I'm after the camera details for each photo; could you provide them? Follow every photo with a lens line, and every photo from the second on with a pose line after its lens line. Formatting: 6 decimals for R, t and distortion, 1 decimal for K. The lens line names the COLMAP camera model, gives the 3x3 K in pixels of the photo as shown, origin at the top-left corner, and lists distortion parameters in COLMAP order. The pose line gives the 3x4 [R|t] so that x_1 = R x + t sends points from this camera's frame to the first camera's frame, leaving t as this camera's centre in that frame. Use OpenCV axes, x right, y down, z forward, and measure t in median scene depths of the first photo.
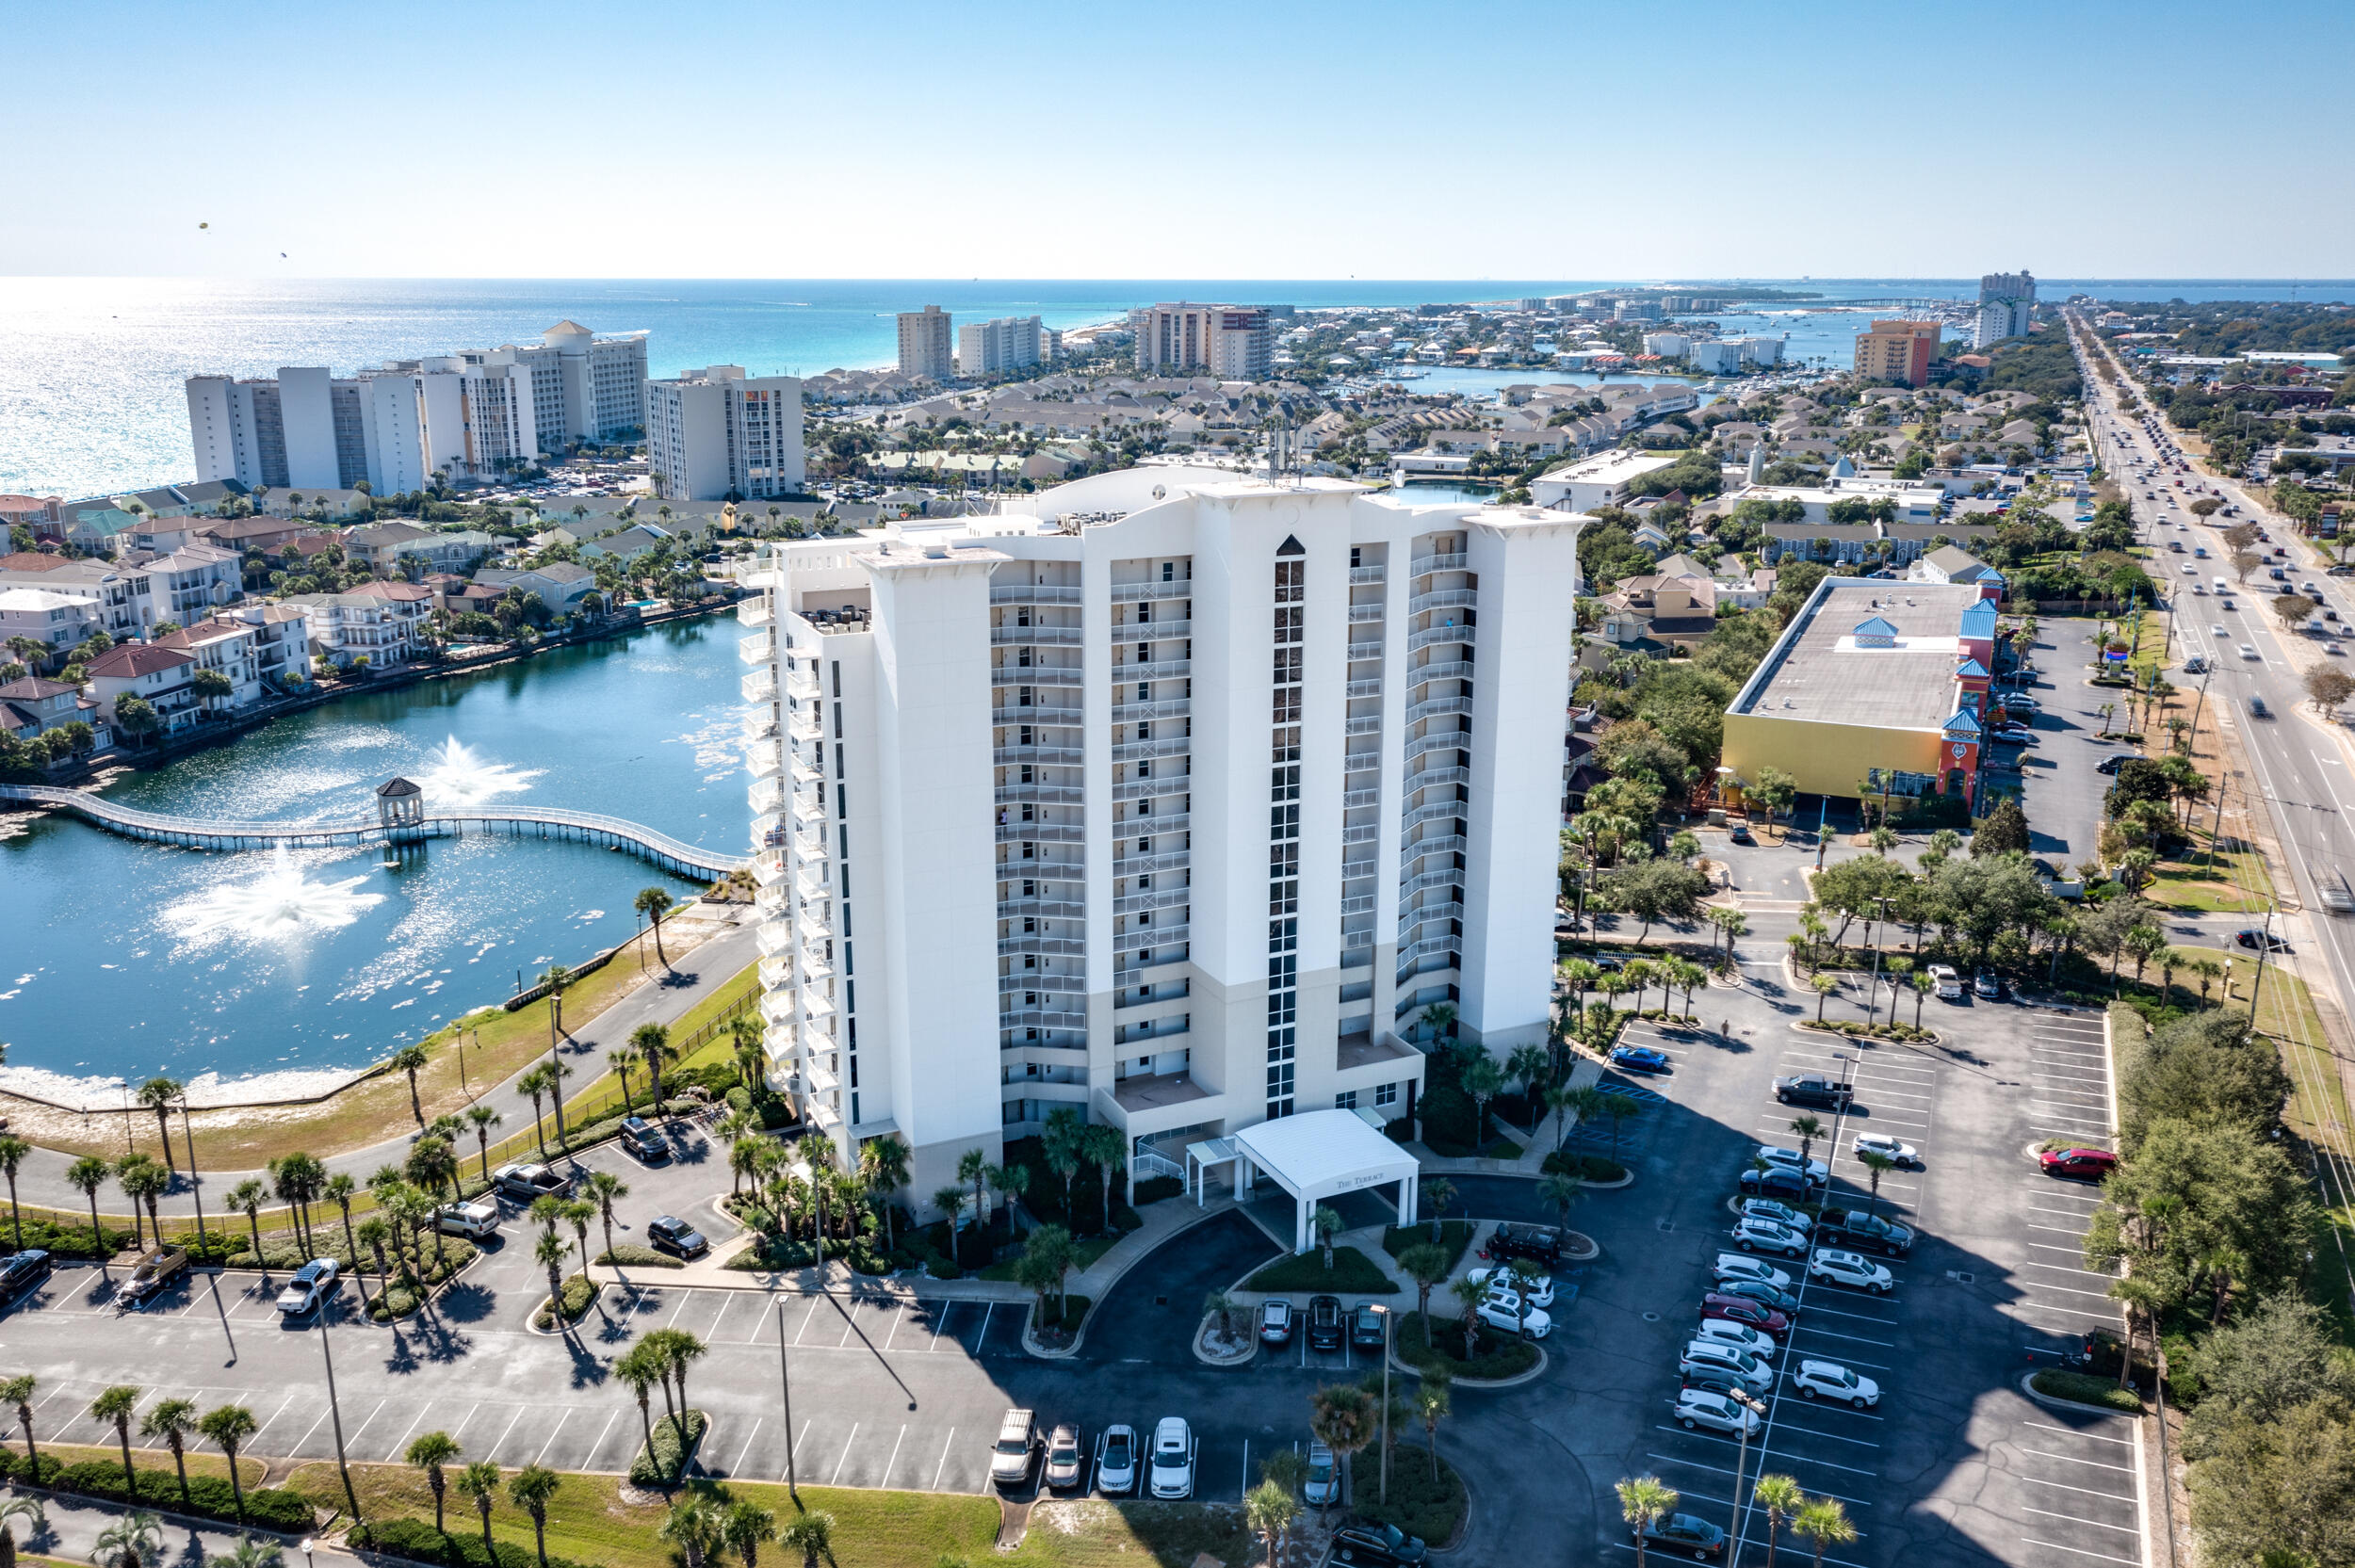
lens RADIAL K [[1860.3, 0, 1190.8], [0, 1860.3, 786.6], [0, 0, 1]] dist [-0.010088, 0.009361]
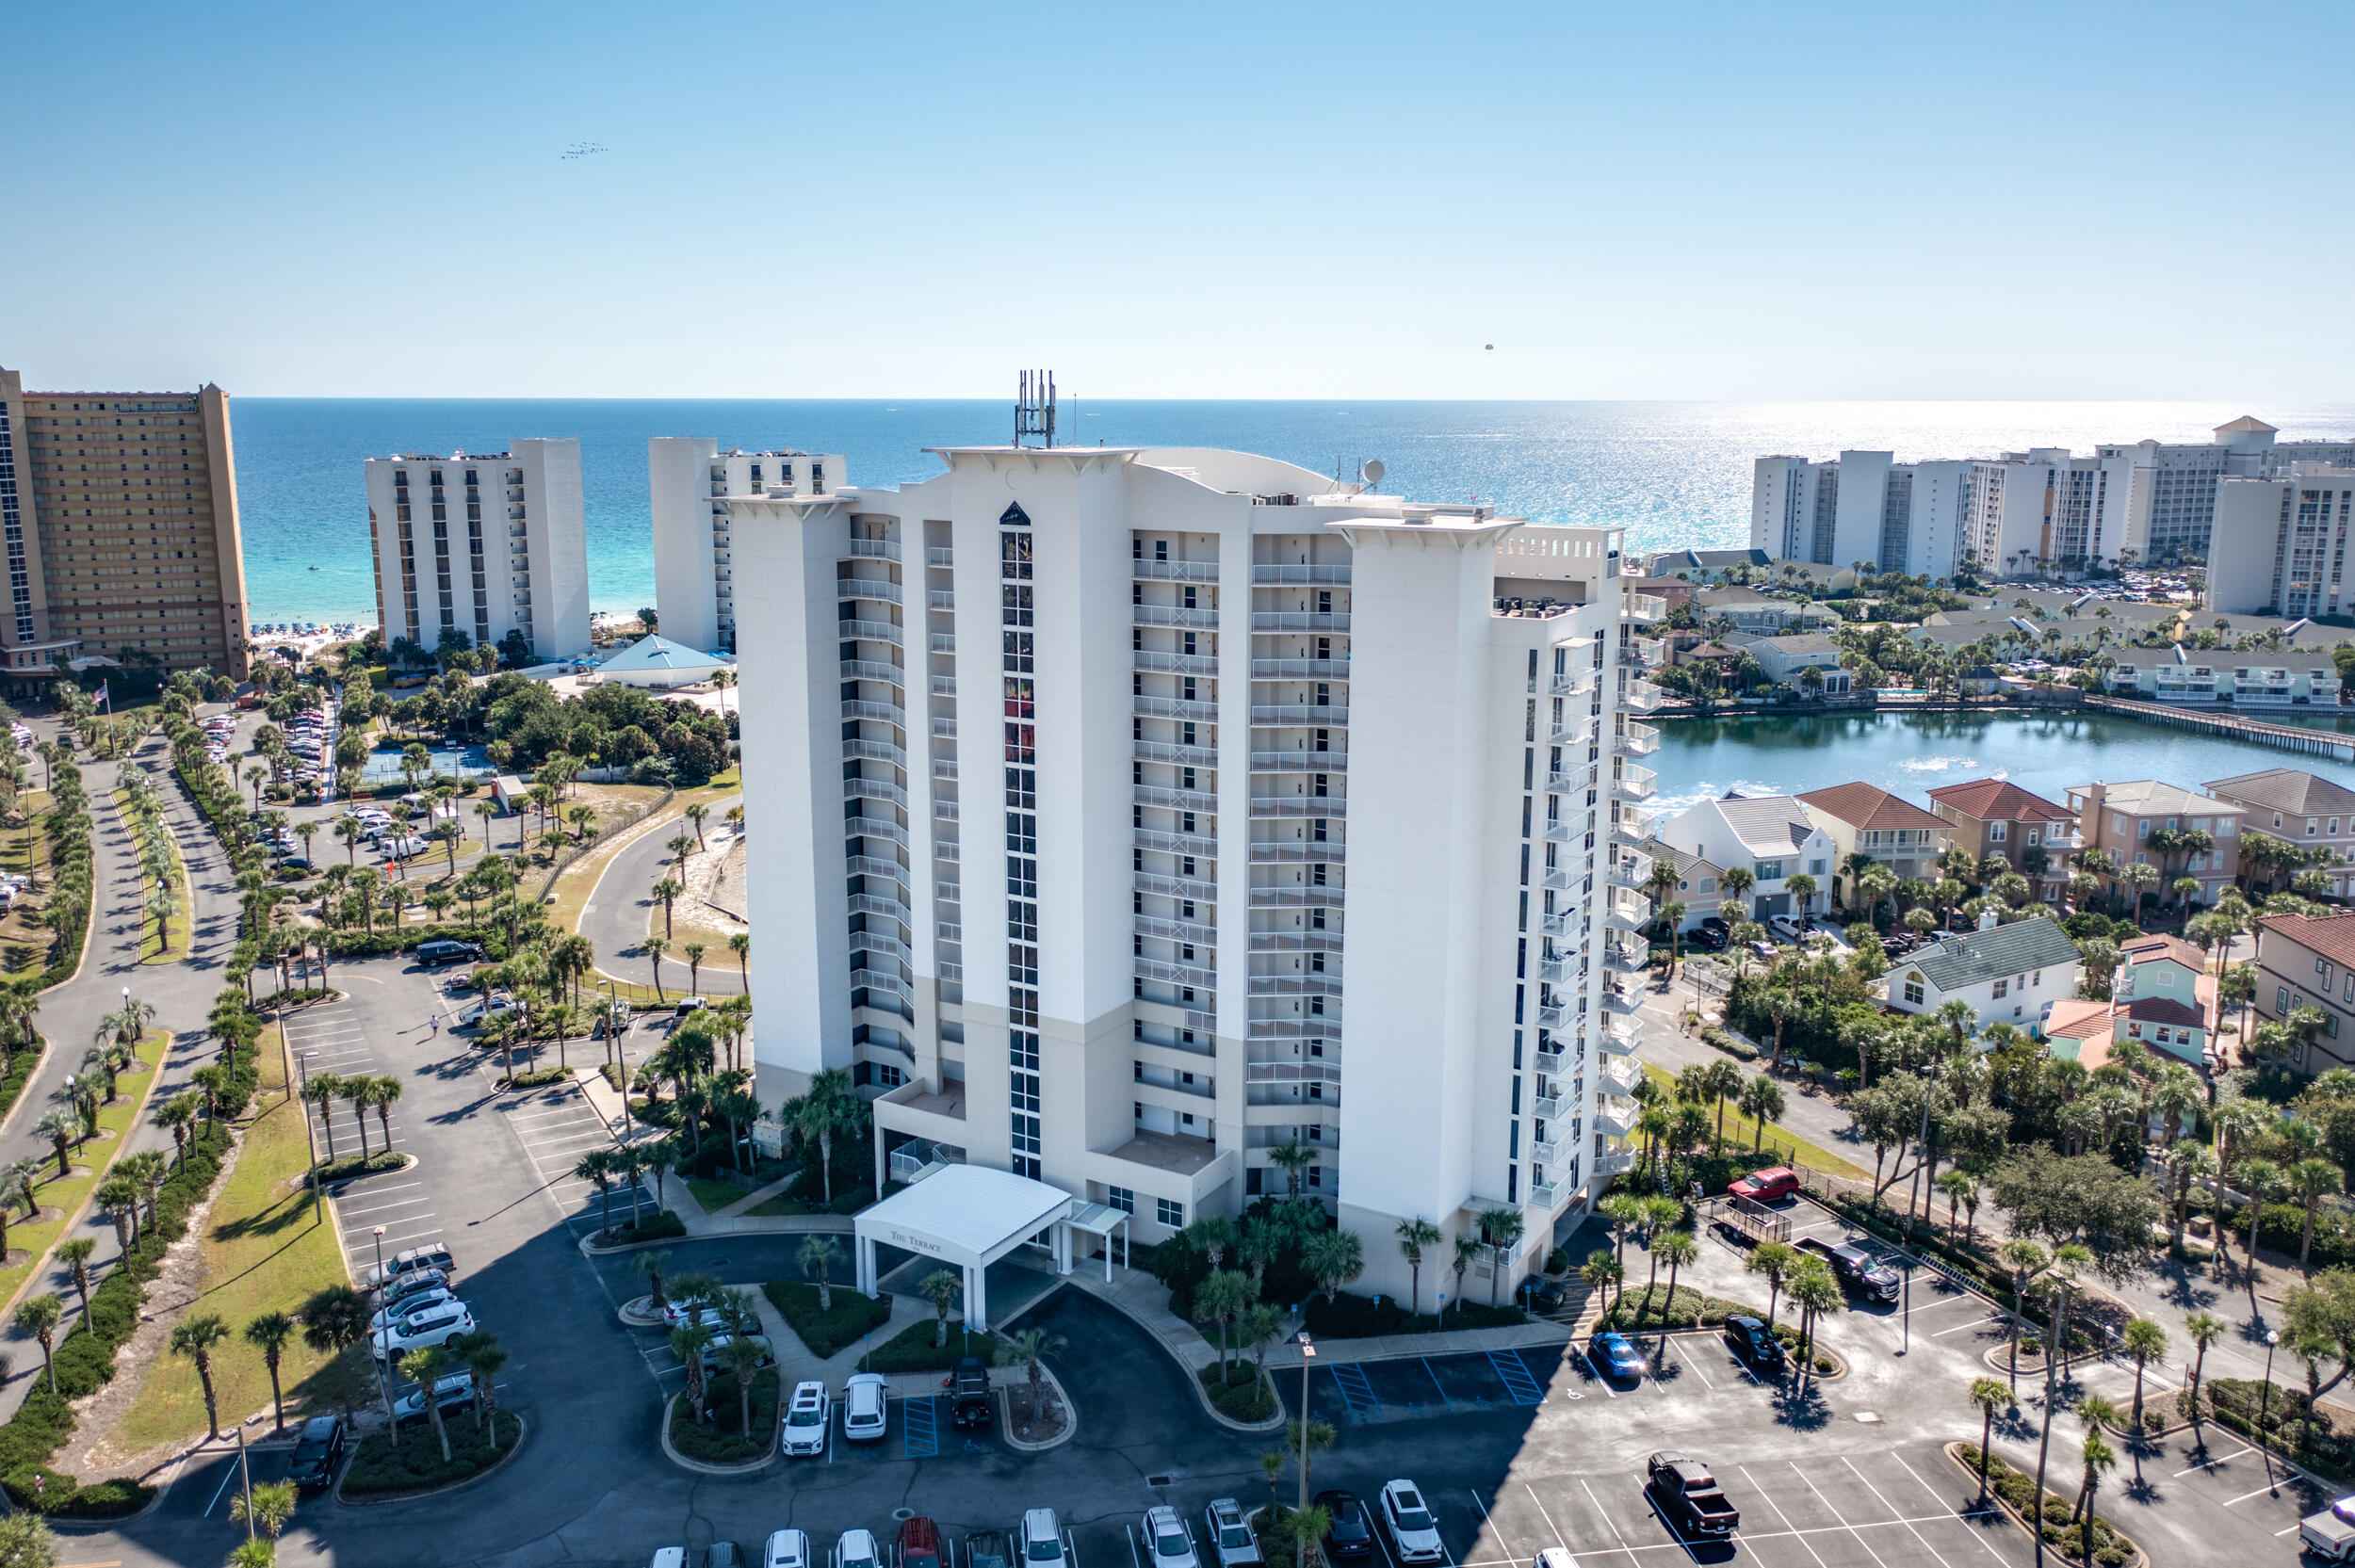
lens RADIAL K [[1860.3, 0, 1182.1], [0, 1860.3, 793.2], [0, 0, 1]] dist [-0.010088, 0.009361]
pose [[0.550286, 0.169744, -0.817540, 0.582551], [-0.218193, 0.974330, 0.055432, -0.046563], [0.805963, 0.147878, 0.573198, 0.402217]]
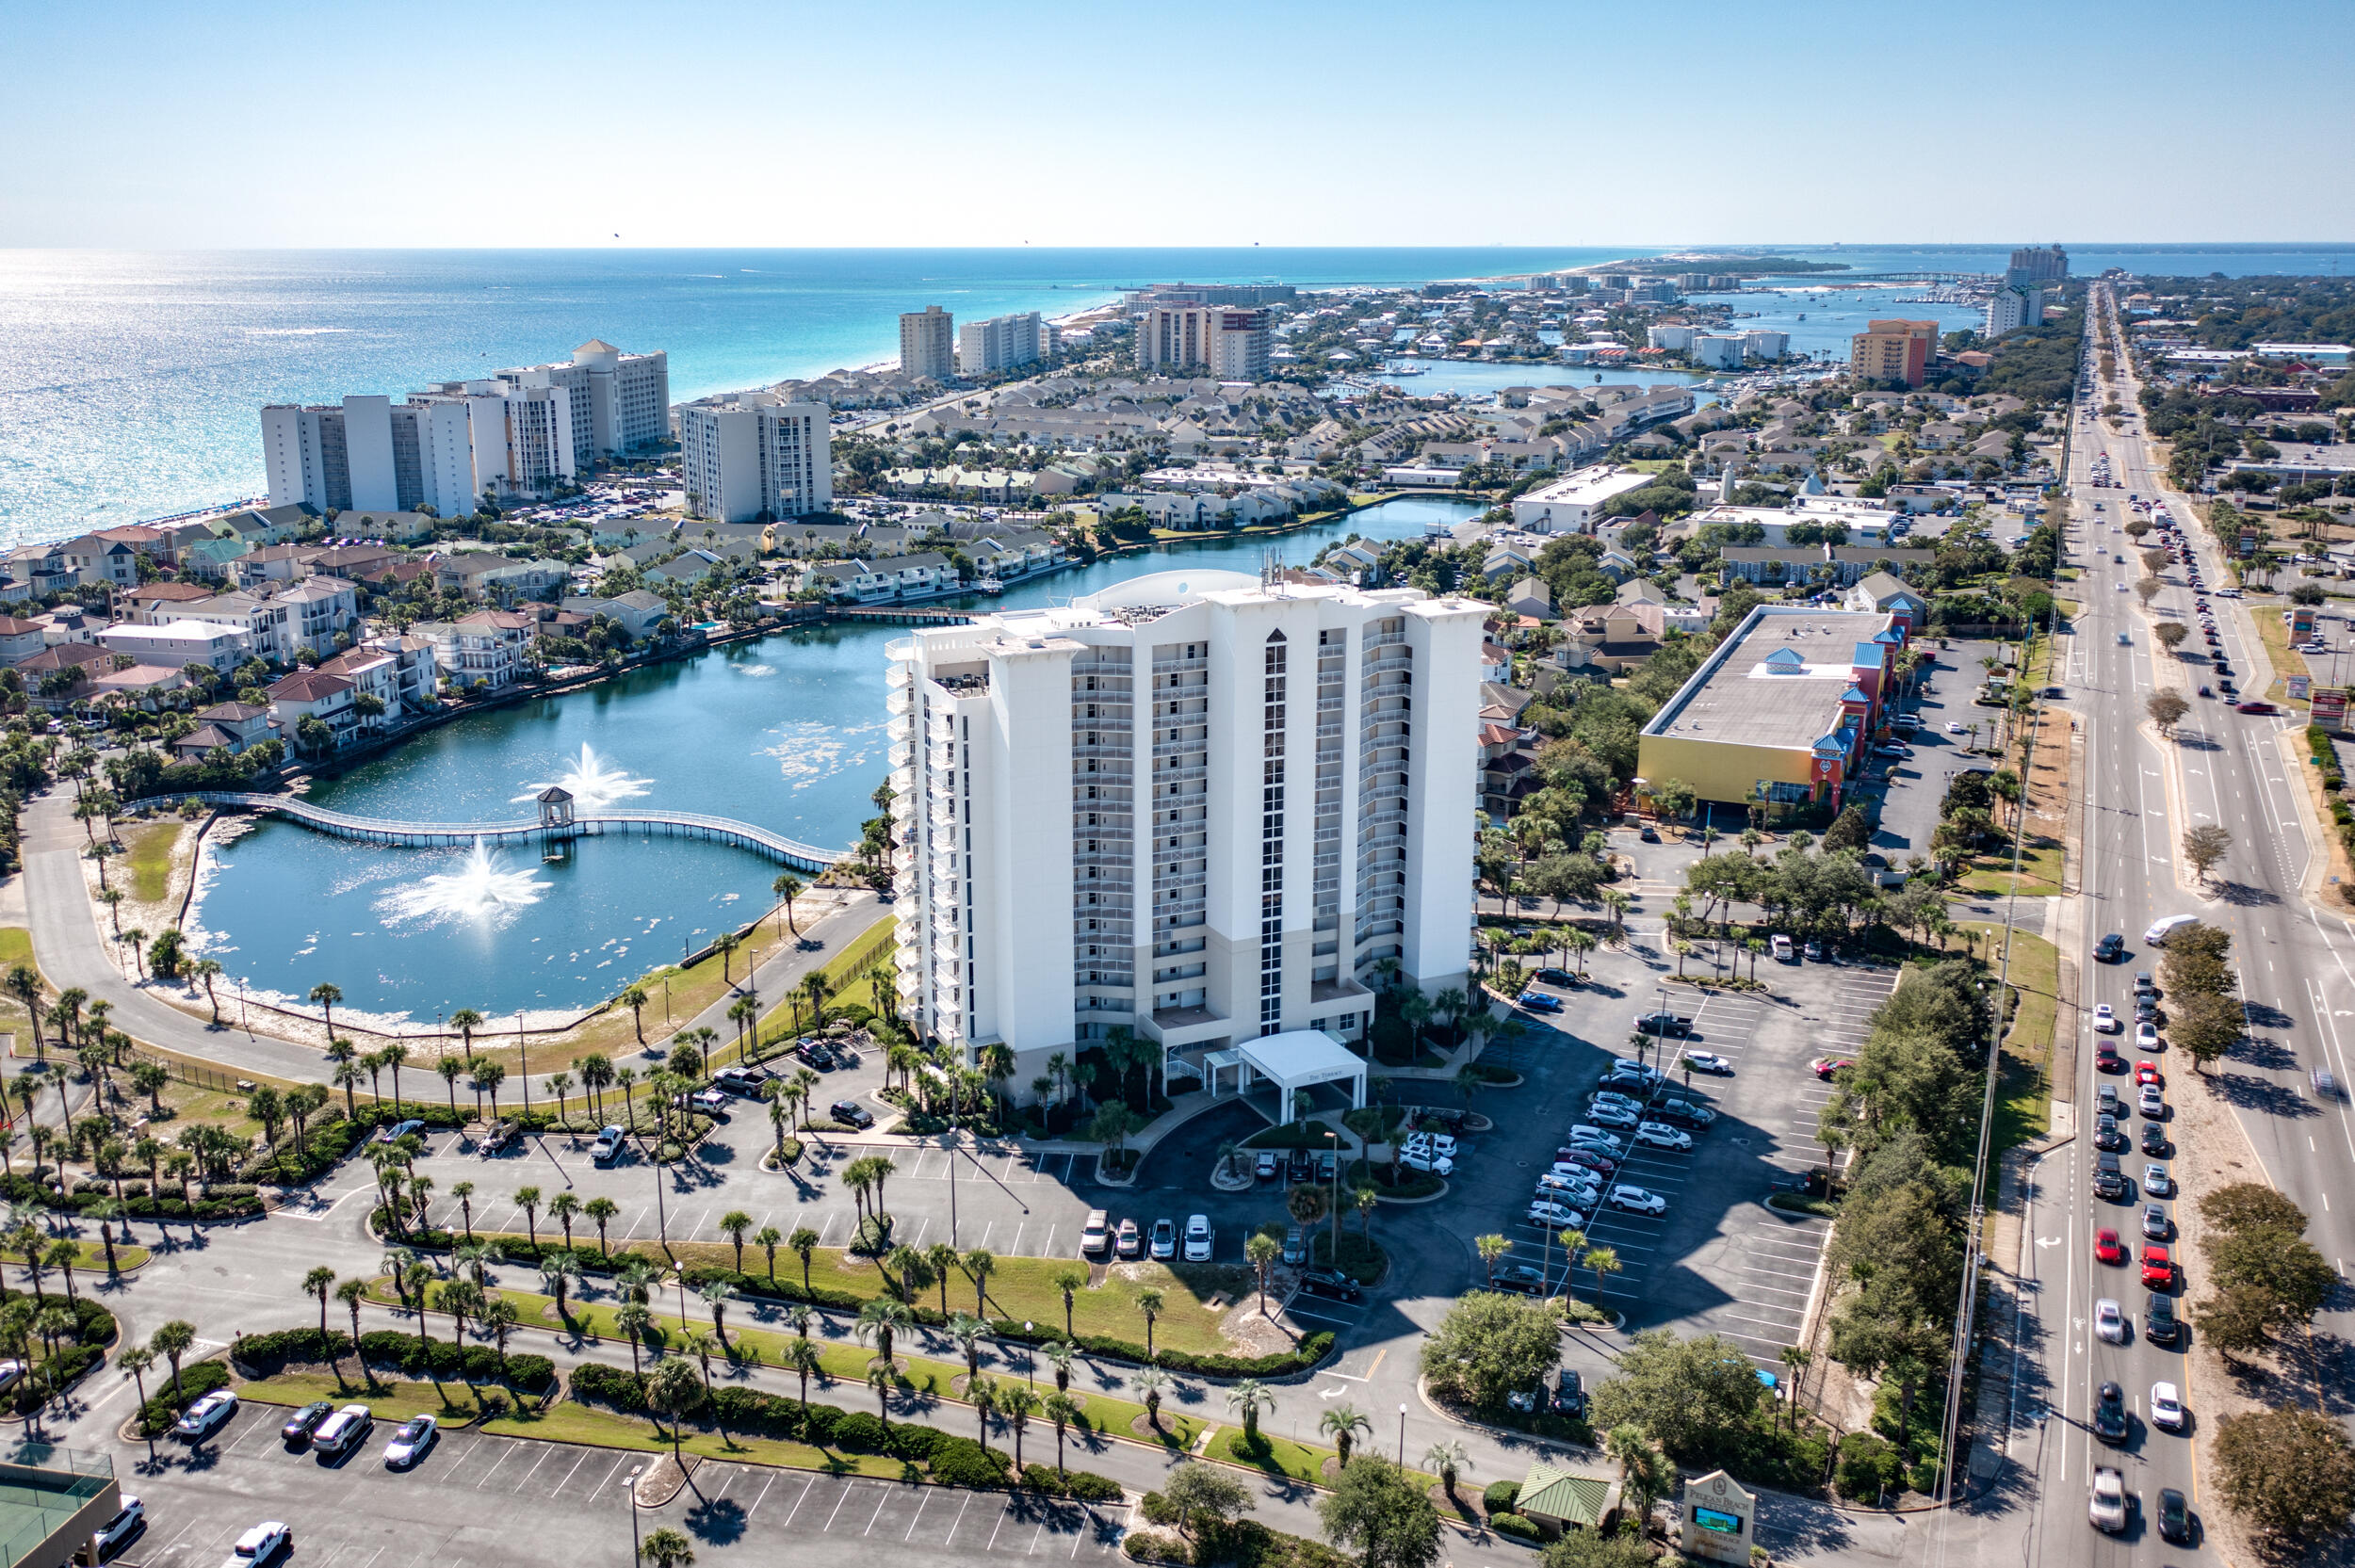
lens RADIAL K [[1944.8, 0, 1165.7], [0, 1944.8, 765.7], [0, 0, 1]] dist [0.011499, -0.005634]
pose [[0.999932, -0.000058, -0.011644, -0.010514], [-0.000032, 0.999970, -0.007719, -0.011459], [0.011644, 0.007719, 0.999902, -0.358024]]
